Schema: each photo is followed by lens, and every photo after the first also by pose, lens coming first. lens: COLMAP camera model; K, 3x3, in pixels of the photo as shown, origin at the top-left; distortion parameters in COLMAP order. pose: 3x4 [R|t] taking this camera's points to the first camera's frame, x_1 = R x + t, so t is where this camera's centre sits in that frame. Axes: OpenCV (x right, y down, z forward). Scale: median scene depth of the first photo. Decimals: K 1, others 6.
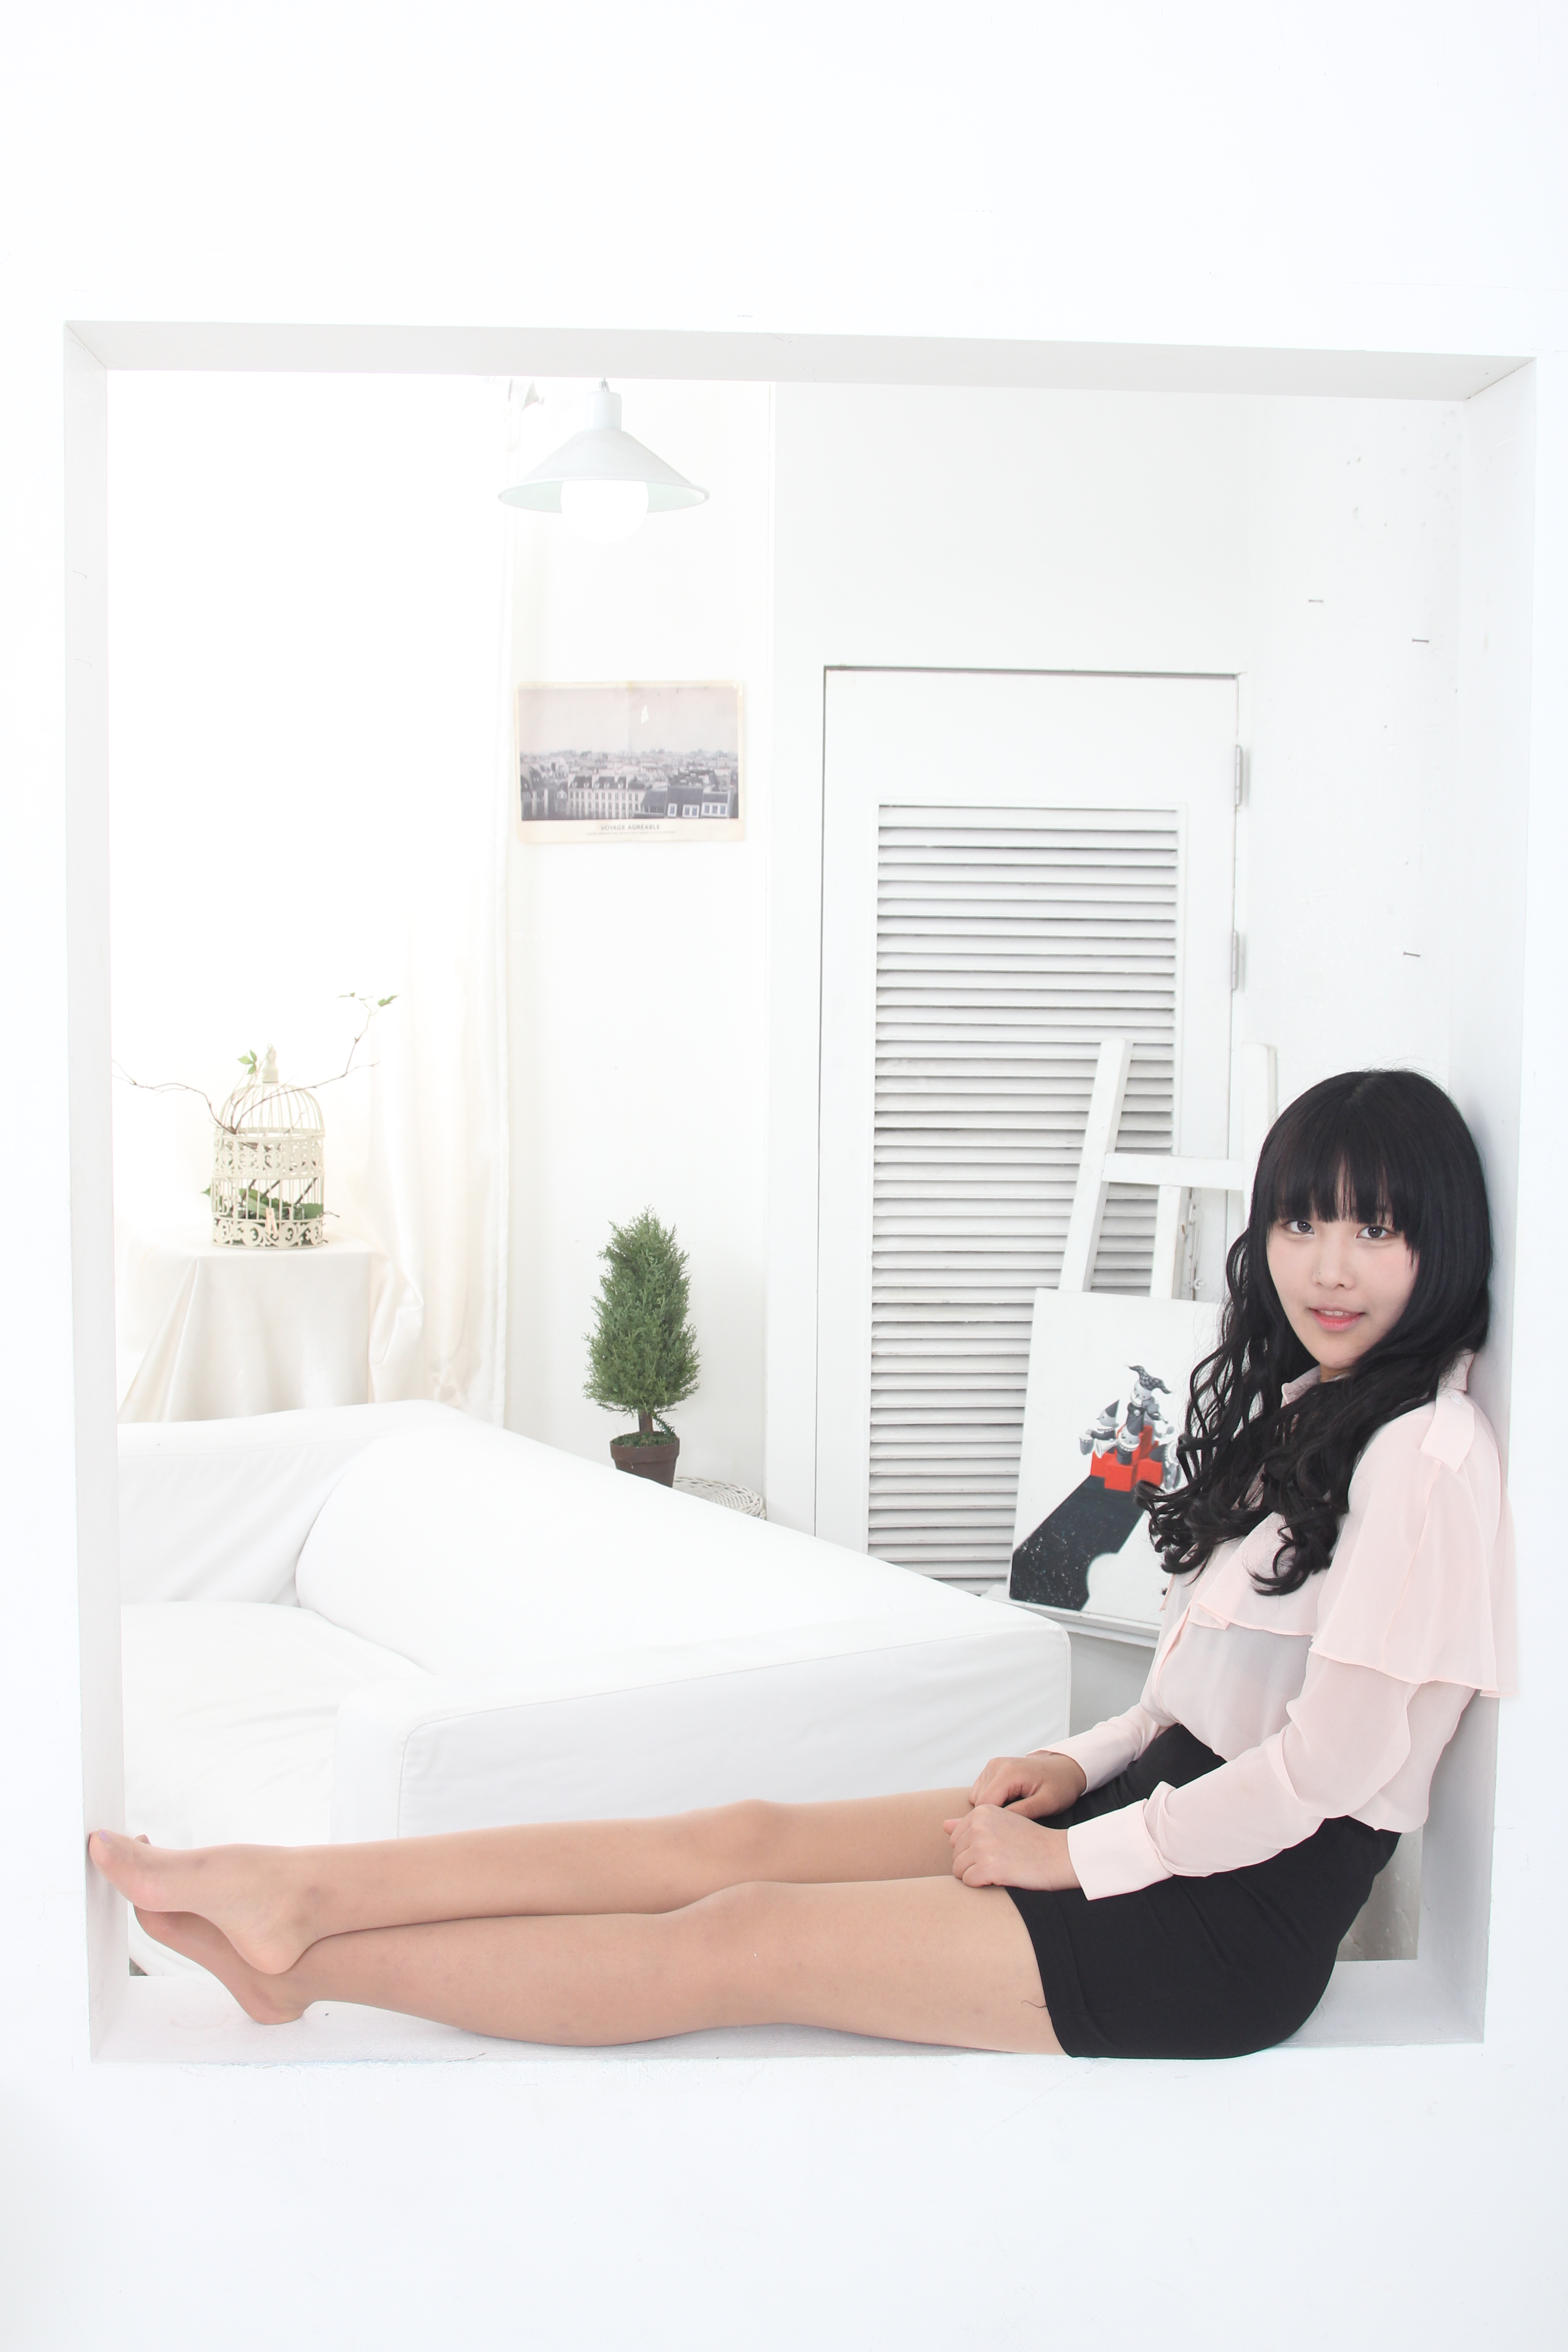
lens RADIAL K [[2725.1, 0, 784.0], [0, 2725.1, 1176.0], [0, 0, 1]] dist [-0.103354, 0.021738]
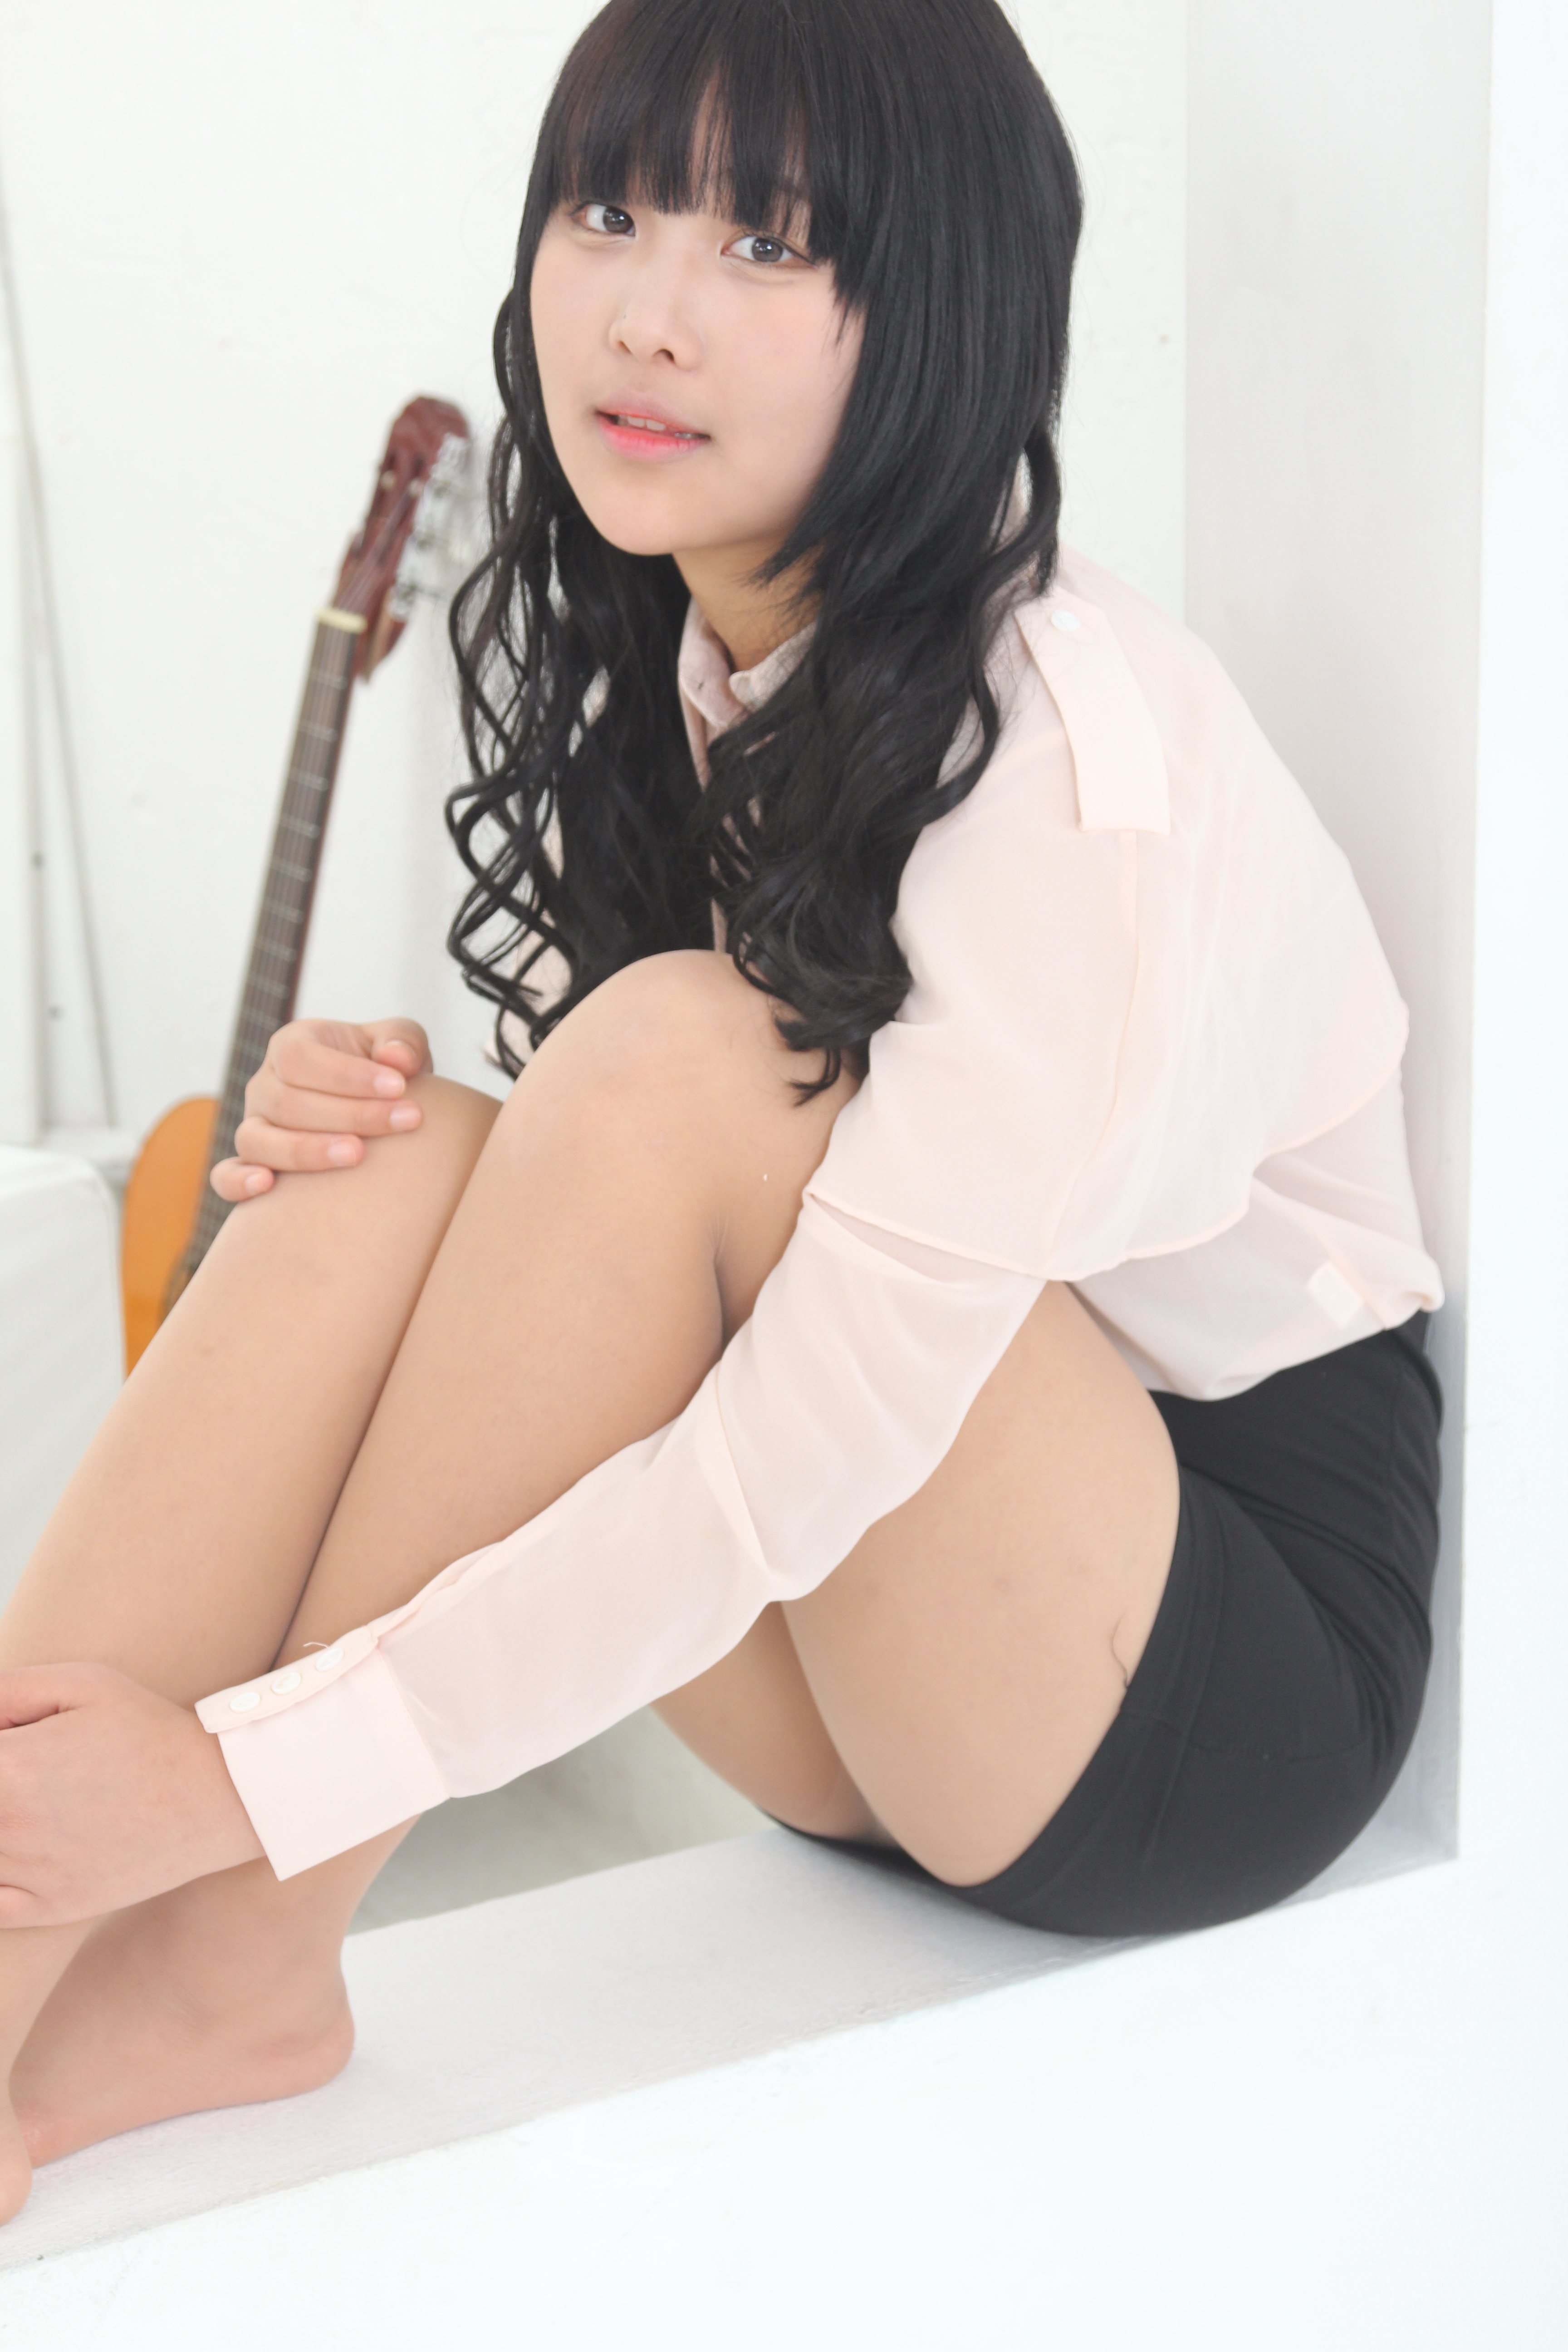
lens RADIAL K [[5492.4, 0, 784.0], [0, 5492.4, 1176.0], [0, 0, 1]] dist [0.050606, 0.503944]
pose [[0.875676, -0.152710, 0.458117, -0.146034], [0.067936, 0.978204, 0.196221, -0.003381], [-0.478096, -0.140703, 0.866964, 0.099398]]
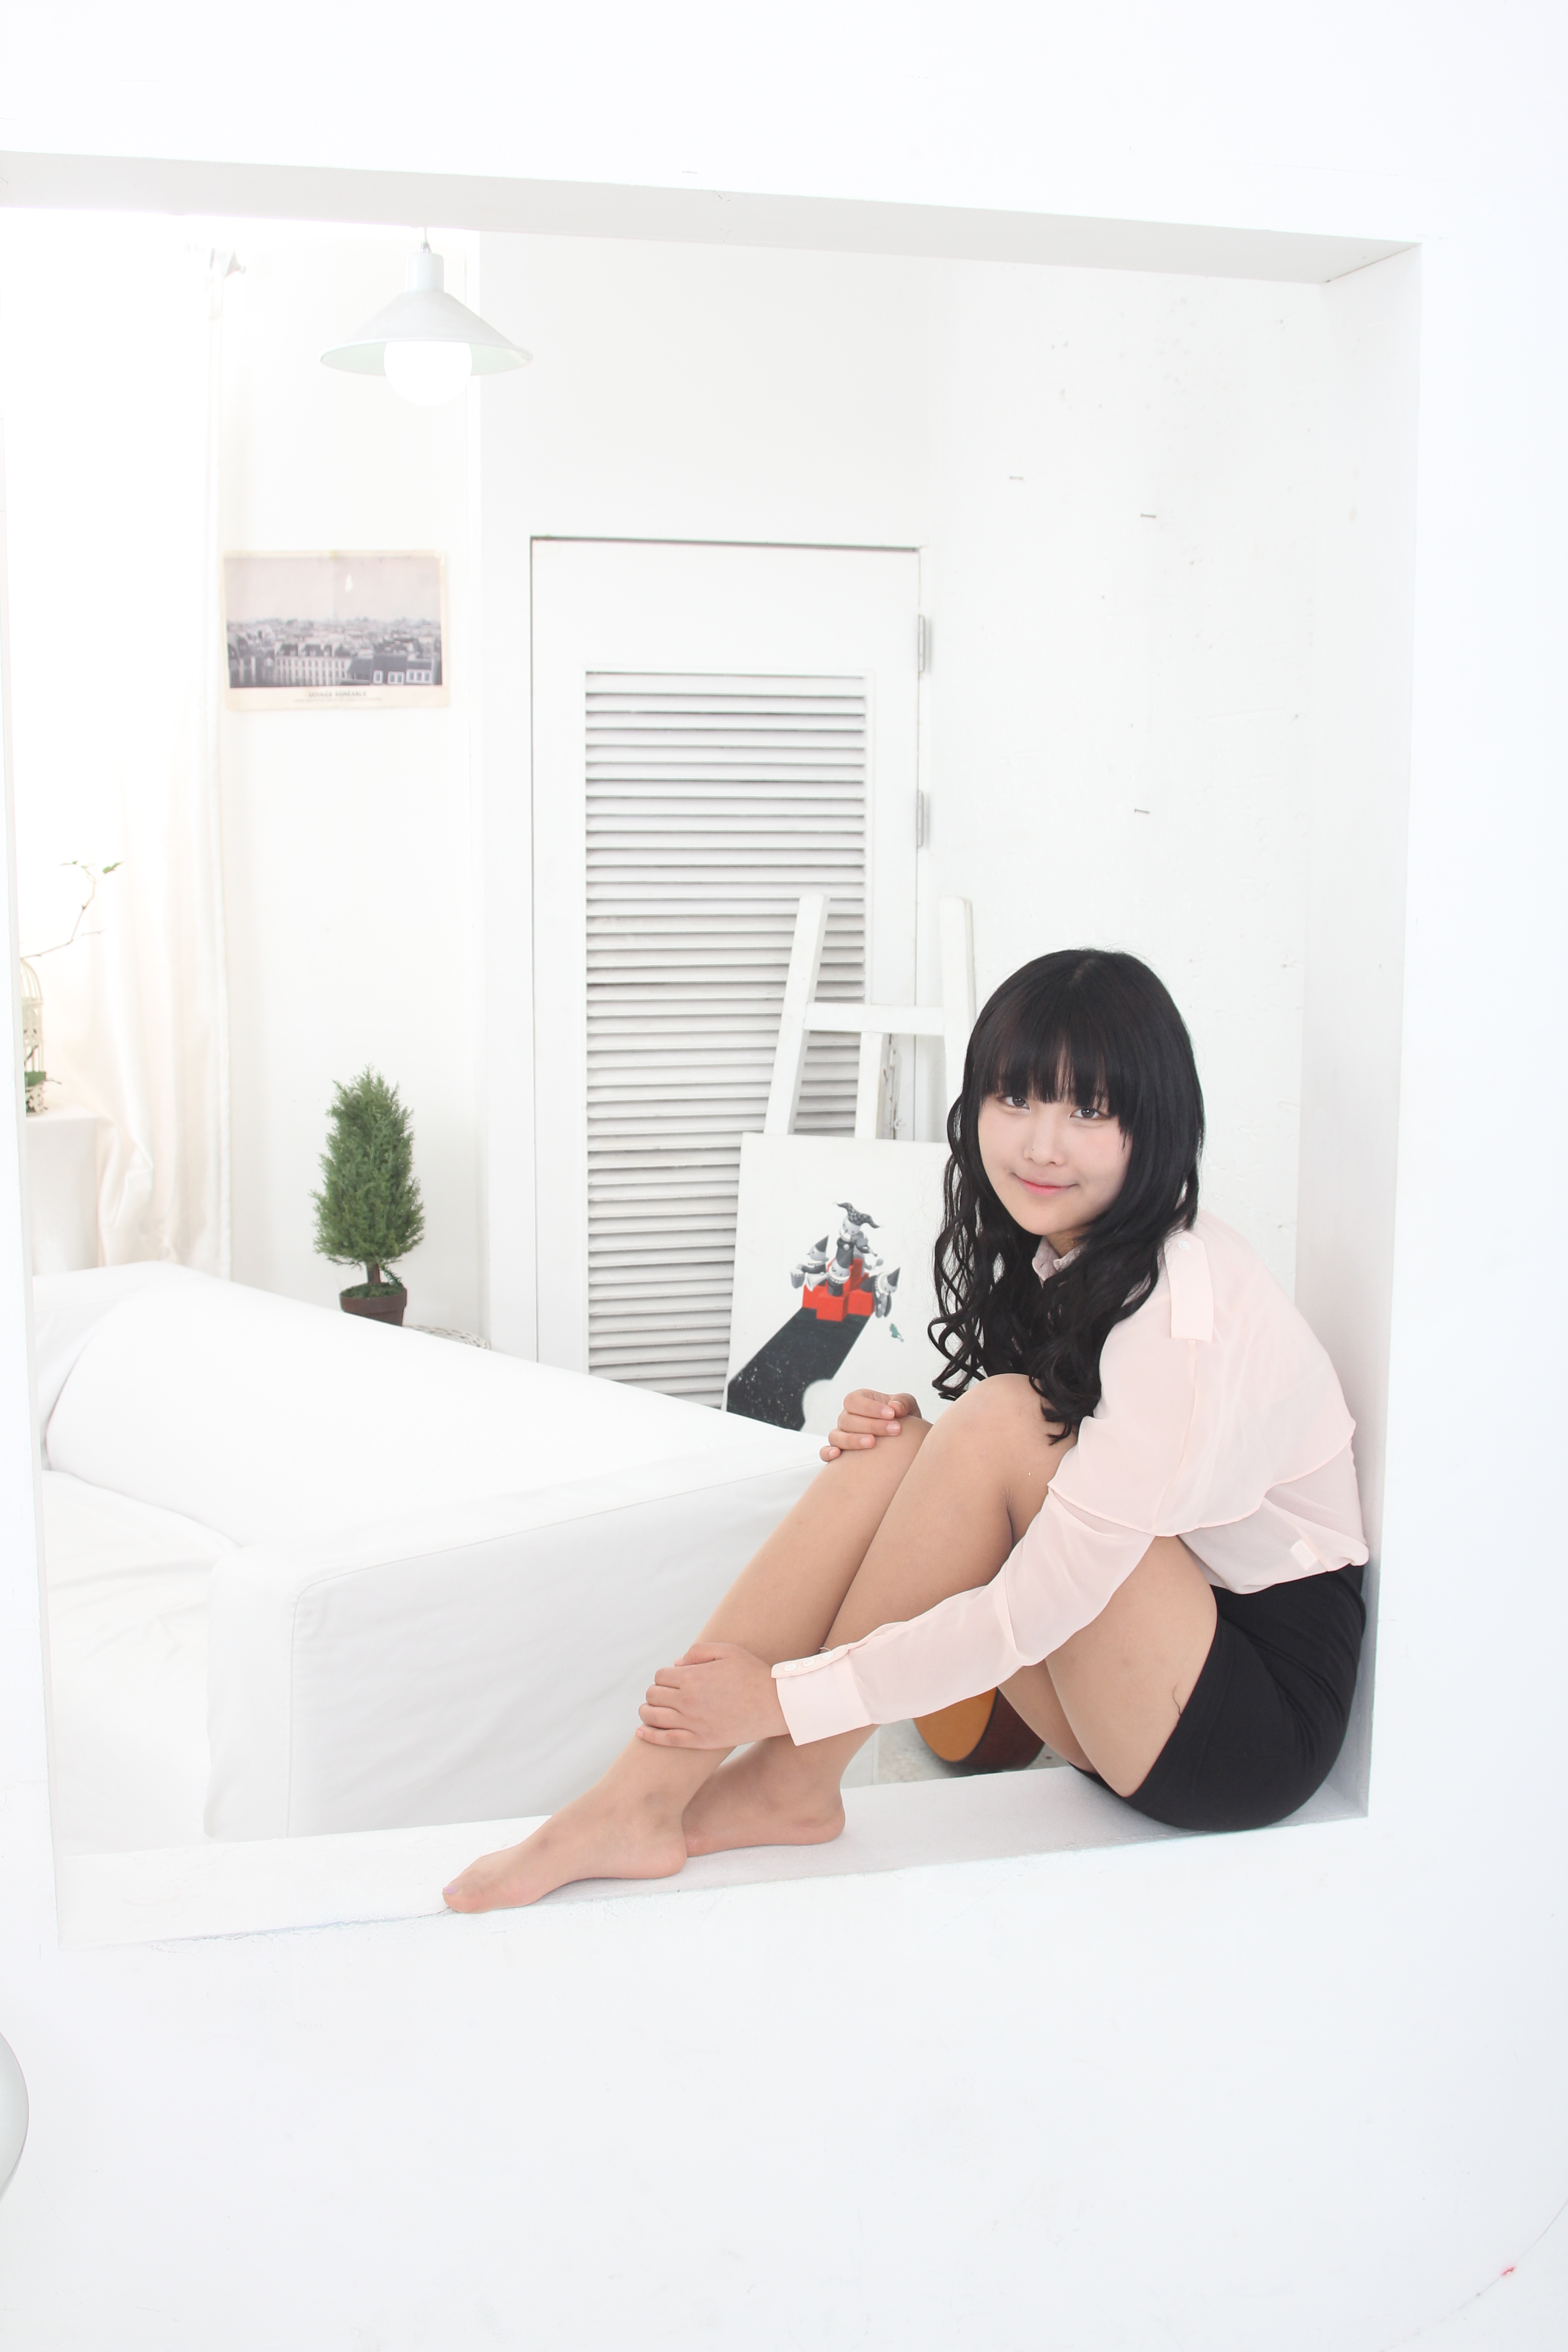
lens RADIAL K [[2541.4, 0, 784.0], [0, 2541.4, 1176.0], [0, 0, 1]] dist [-0.124218, 0.087416]
pose [[0.981806, -0.033554, 0.186899, -0.076350], [0.022464, 0.997876, 0.061143, -0.001895], [-0.188553, -0.055832, 0.980475, 0.030882]]
